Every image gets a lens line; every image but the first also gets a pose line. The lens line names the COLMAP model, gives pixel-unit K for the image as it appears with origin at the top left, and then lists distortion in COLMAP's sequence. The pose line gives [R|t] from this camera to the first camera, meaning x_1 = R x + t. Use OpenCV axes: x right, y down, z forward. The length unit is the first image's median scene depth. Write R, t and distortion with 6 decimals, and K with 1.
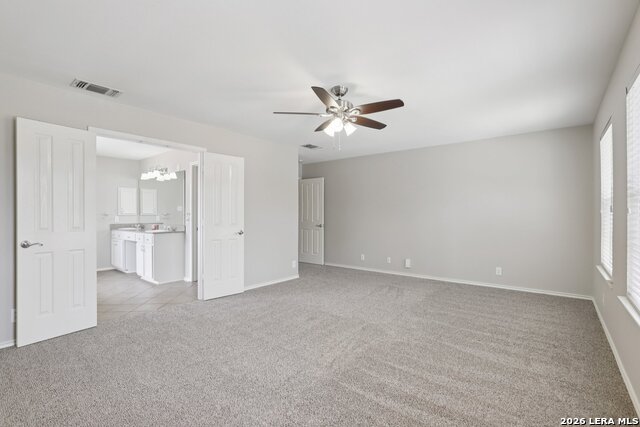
lens RADIAL K [[293.0, 0, 321.7], [0, 293.0, 211.8], [0, 0, 1]] dist [-0.027960, 0.004181]
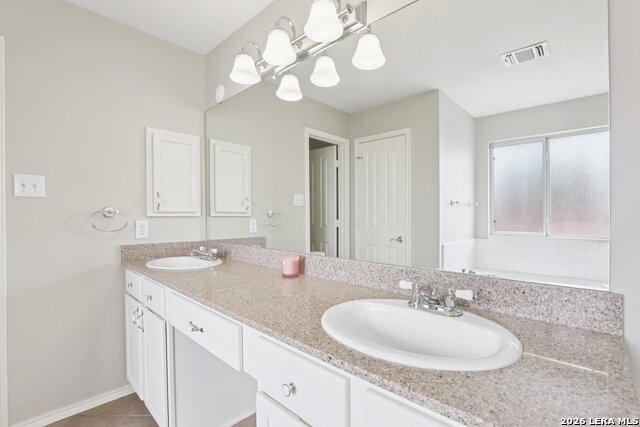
lens RADIAL K [[293.0, 0, 322.8], [0, 293.0, 216.4], [0, 0, 1]] dist [-0.027960, 0.004181]
pose [[0.997695, 0.002798, -0.067802, -0.507123], [-0.002563, 0.999990, 0.003555, 0.010903], [0.067811, -0.003373, 0.997692, 0.721944]]
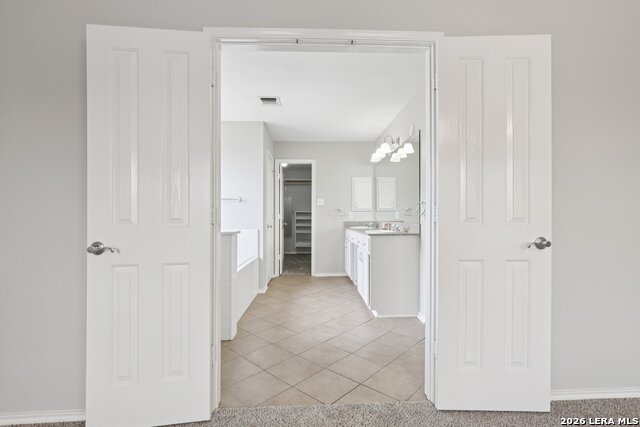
lens RADIAL K [[293.0, 0, 317.7], [0, 293.0, 215.7], [0, 0, 1]] dist [-0.027960, 0.004181]
pose [[0.641060, -0.004180, -0.767479, -0.130779], [0.007374, 0.999973, 0.000713, 0.024817], [0.767455, -0.006116, 0.641074, 0.401057]]
